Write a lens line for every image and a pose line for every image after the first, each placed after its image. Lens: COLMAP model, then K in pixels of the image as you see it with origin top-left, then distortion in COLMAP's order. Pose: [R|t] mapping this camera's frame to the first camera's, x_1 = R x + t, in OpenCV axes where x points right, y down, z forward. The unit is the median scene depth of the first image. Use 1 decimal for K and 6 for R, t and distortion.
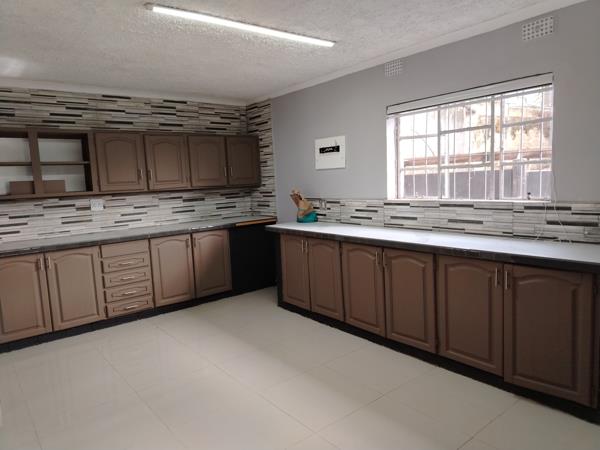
lens RADIAL K [[413.0, 0, 295.7], [0, 413.0, 224.8], [0, 0, 1]] dist [0.047473, -0.044422]
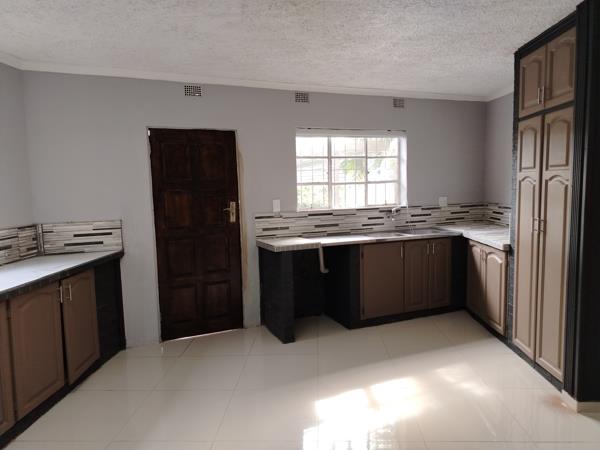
lens RADIAL K [[413.0, 0, 297.7], [0, 413.0, 222.6], [0, 0, 1]] dist [0.047473, -0.044422]
pose [[0.299118, -0.070590, 0.951601, -0.704828], [0.108201, 0.993337, 0.039675, -0.065016], [-0.948062, 0.091097, 0.304763, 0.570138]]
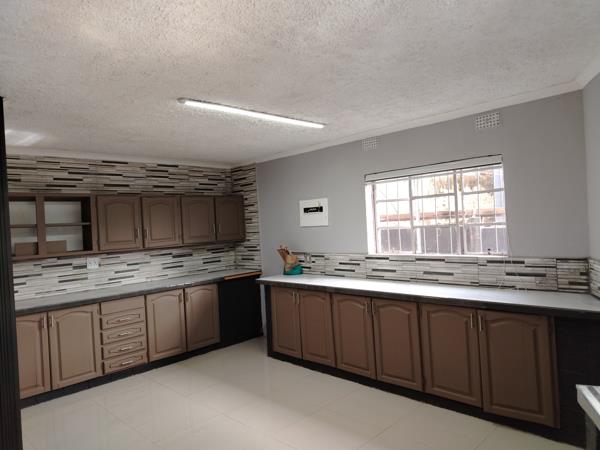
lens RADIAL K [[413.0, 0, 295.0], [0, 413.0, 224.8], [0, 0, 1]] dist [0.047473, -0.044422]
pose [[0.994197, -0.008358, 0.107252, -0.097006], [0.020796, 0.993104, -0.115377, -0.013953], [-0.105548, 0.116938, 0.987515, -0.106267]]
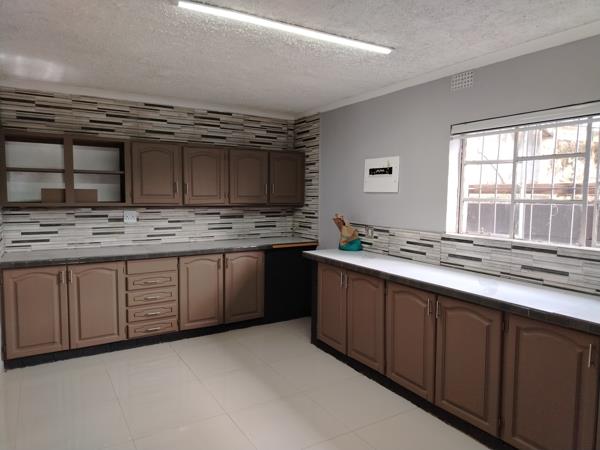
lens RADIAL K [[413.0, 0, 297.0], [0, 413.0, 225.1], [0, 0, 1]] dist [0.047473, -0.044422]
pose [[0.990113, 0.066038, -0.123758, 0.023702], [-0.070220, 0.997088, -0.029736, -0.030841], [0.121434, 0.038133, 0.991867, 0.114985]]
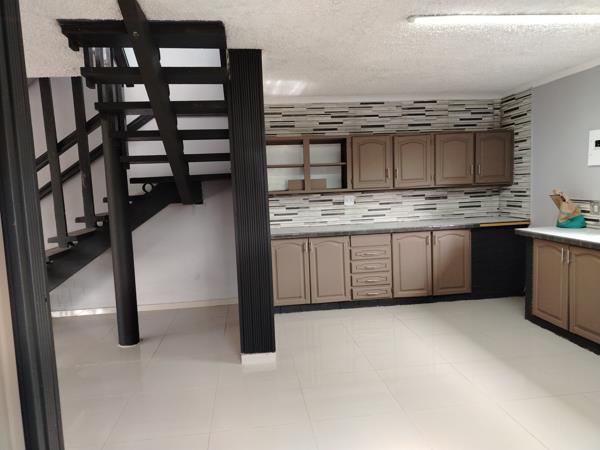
lens RADIAL K [[413.0, 0, 297.3], [0, 413.0, 224.6], [0, 0, 1]] dist [0.047473, -0.044422]
pose [[0.849660, 0.063703, -0.523469, -0.001301], [-0.059886, 0.997911, 0.024237, 0.000107], [0.523919, 0.010756, 0.851700, -0.043023]]
